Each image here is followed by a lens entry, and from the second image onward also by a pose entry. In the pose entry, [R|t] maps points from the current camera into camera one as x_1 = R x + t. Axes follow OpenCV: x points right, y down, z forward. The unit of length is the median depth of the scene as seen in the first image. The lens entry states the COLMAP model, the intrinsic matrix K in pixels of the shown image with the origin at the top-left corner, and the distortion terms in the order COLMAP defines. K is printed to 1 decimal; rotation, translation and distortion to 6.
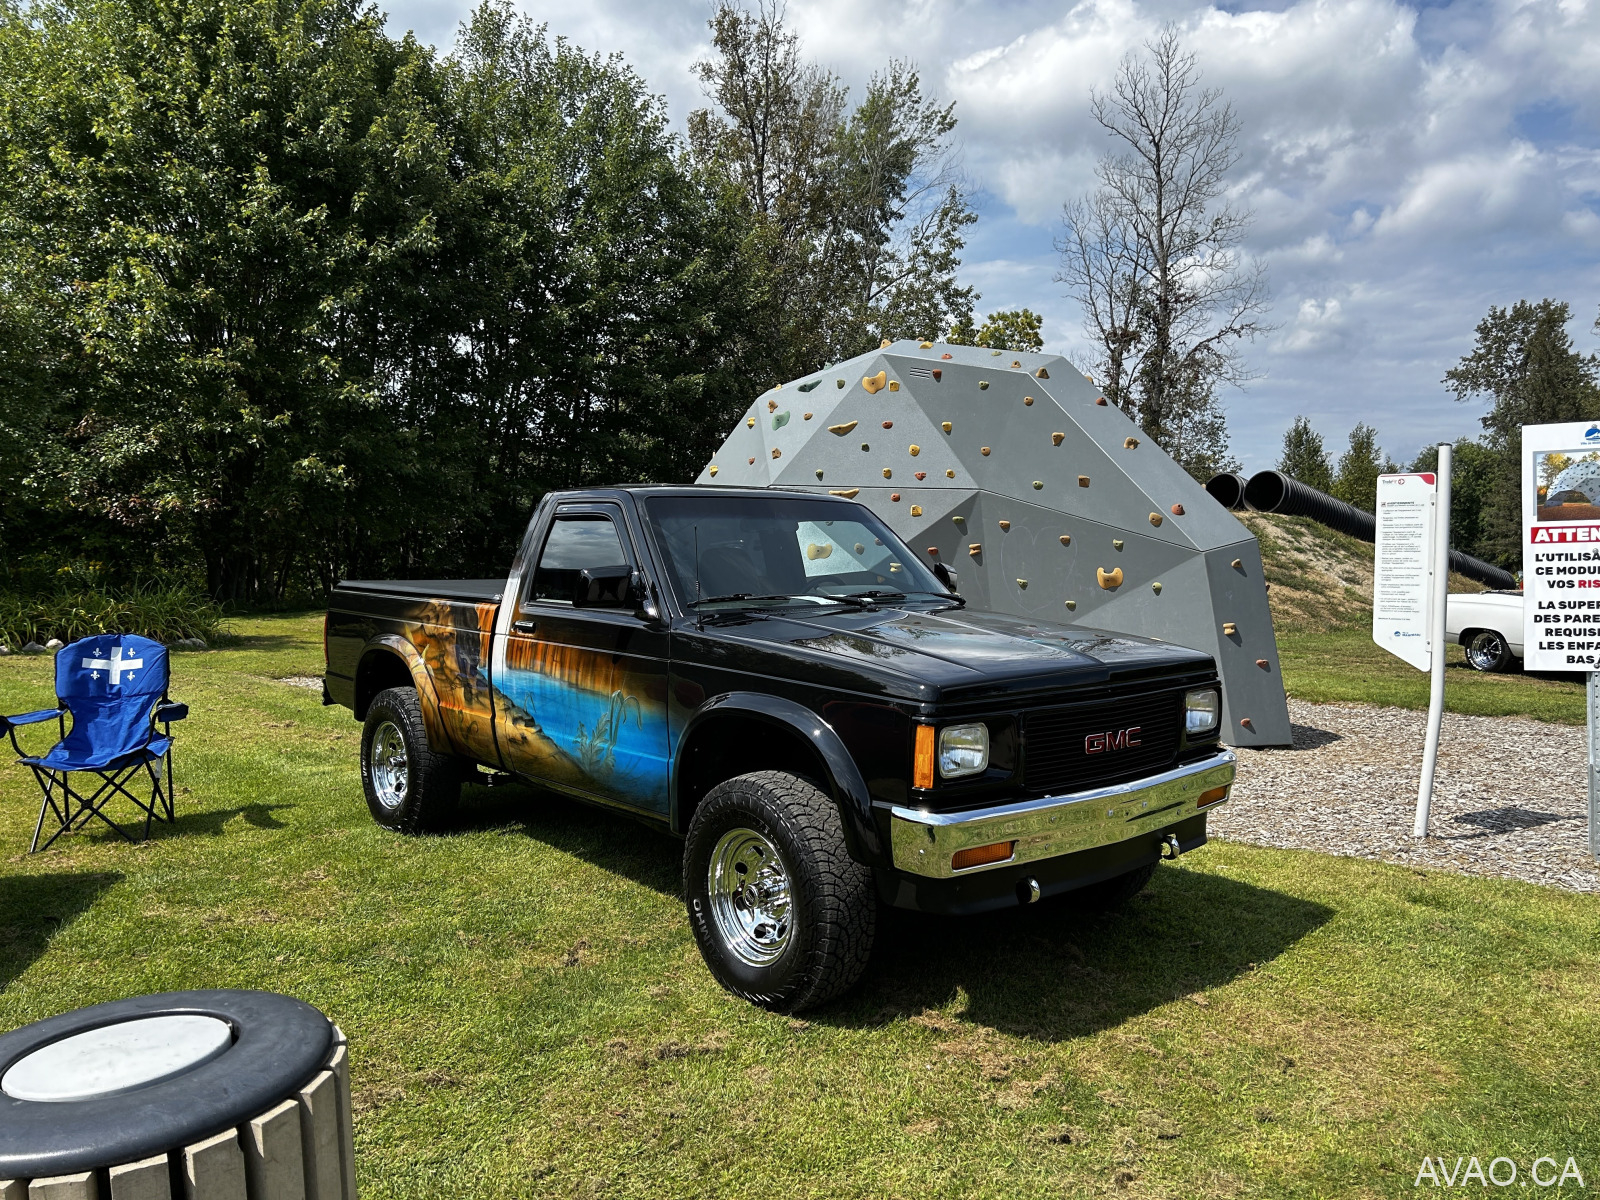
lens RADIAL K [[1181.8, 0, 798.8], [0, 1181.8, 608.9], [0, 0, 1]] dist [0.099014, -0.108316]
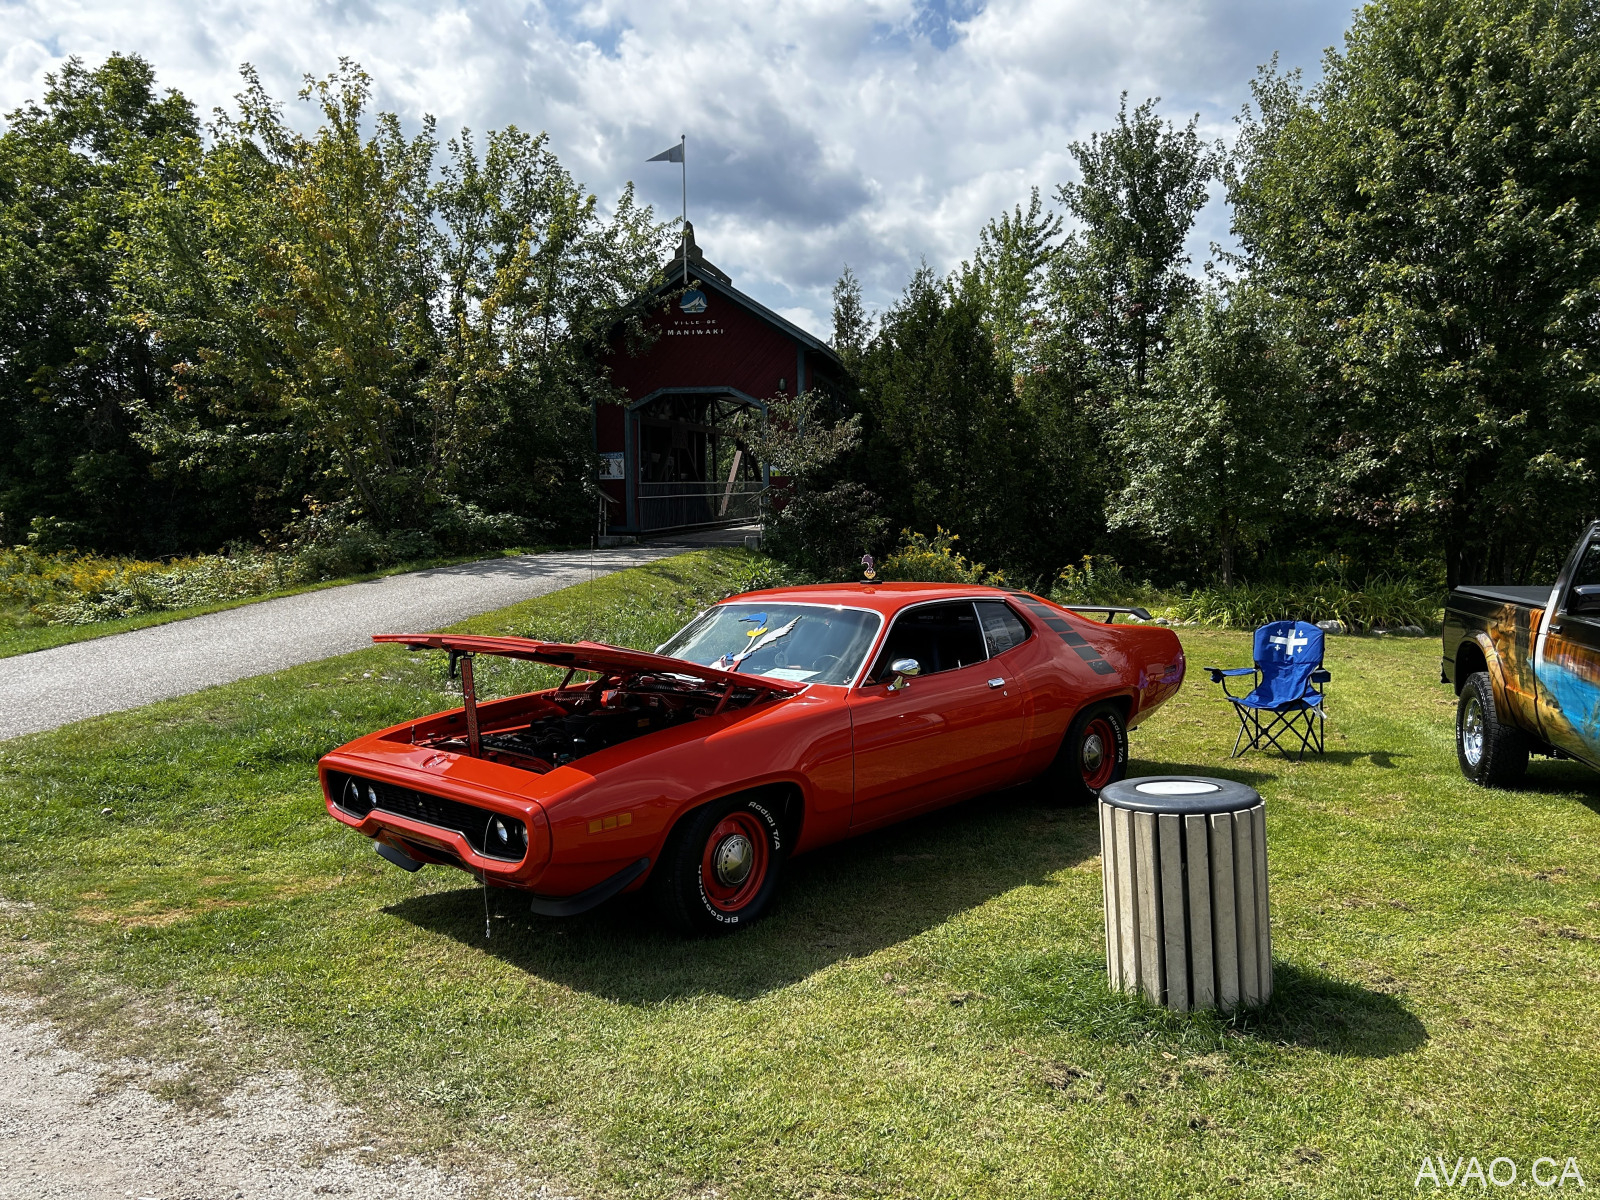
lens RADIAL K [[1181.8, 0, 798.8], [0, 1181.8, 608.9], [0, 0, 1]] dist [0.099014, -0.108316]
pose [[0.556178, 0.033788, -0.830376, 0.097744], [-0.023960, 0.999410, 0.024617, -0.004671], [0.830718, 0.006204, 0.556659, -0.096904]]
